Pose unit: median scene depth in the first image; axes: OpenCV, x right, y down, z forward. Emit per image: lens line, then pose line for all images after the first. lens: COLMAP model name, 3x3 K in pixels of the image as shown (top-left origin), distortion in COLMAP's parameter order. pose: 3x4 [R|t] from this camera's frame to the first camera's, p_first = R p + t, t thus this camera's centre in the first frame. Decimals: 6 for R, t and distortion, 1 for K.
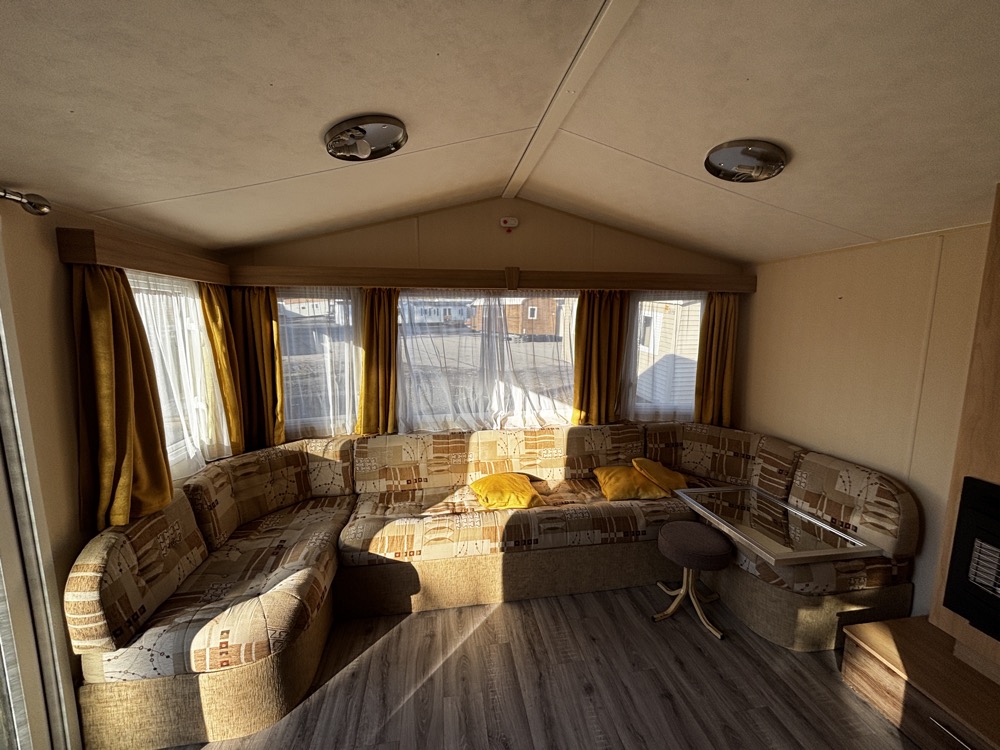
lens RADIAL K [[405.5, 0, 502.8], [0, 405.5, 374.3], [0, 0, 1]] dist [0.000003, -0.000020]
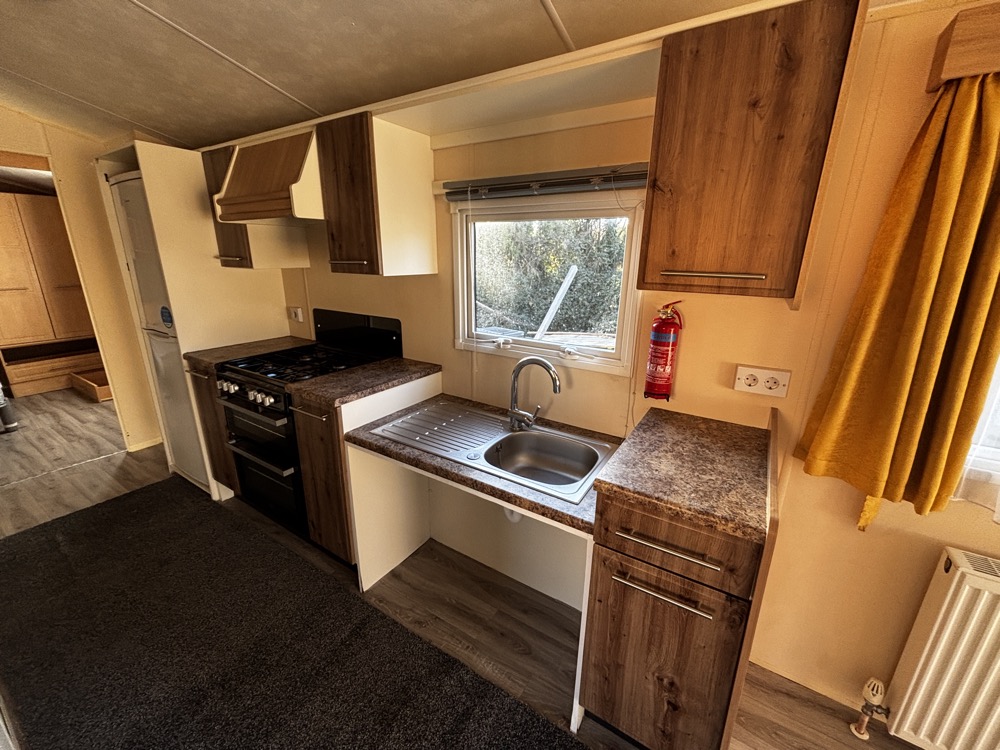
lens RADIAL K [[405.5, 0, 504.6], [0, 405.5, 373.2], [0, 0, 1]] dist [0.000003, -0.000020]
pose [[-0.660495, 0.197159, -0.724482, 0.037405], [-0.115515, 0.926736, 0.357513, -0.333116], [0.741891, 0.319824, -0.589330, 3.063588]]
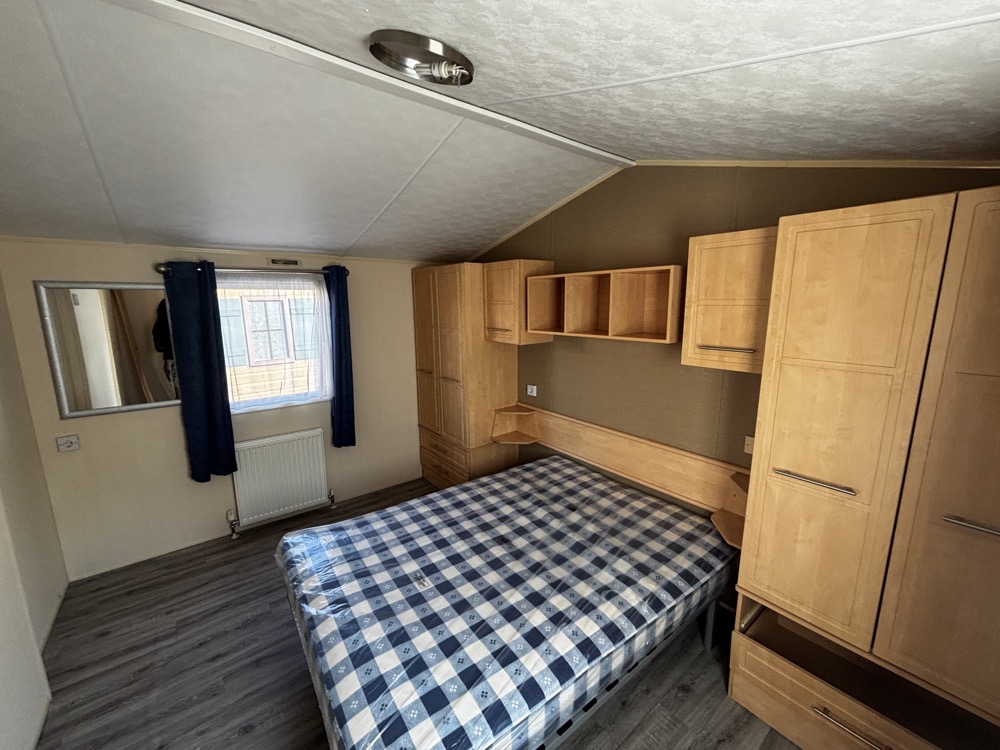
lens RADIAL K [[405.5, 0, 502.7], [0, 405.5, 368.8], [0, 0, 1]] dist [0.000003, -0.000020]
pose [[-0.486950, -0.153460, 0.859843, -0.170451], [0.121089, 0.963077, 0.240460, -0.156641], [-0.864996, 0.221209, -0.450387, 0.910984]]
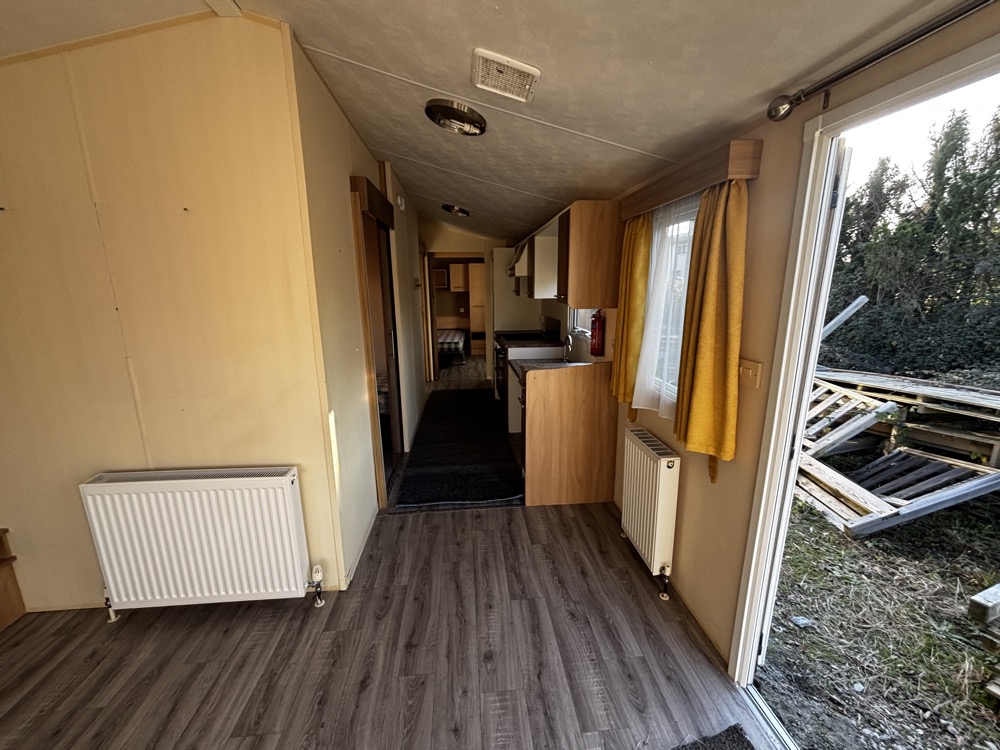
lens RADIAL K [[405.5, 0, 508.1], [0, 405.5, 357.4], [0, 0, 1]] dist [0.000003, -0.000020]
pose [[-0.998637, -0.015678, 0.049790, 0.108444], [0.000359, 0.951749, 0.306876, -0.128165], [-0.052199, 0.306476, -0.950446, 1.366810]]
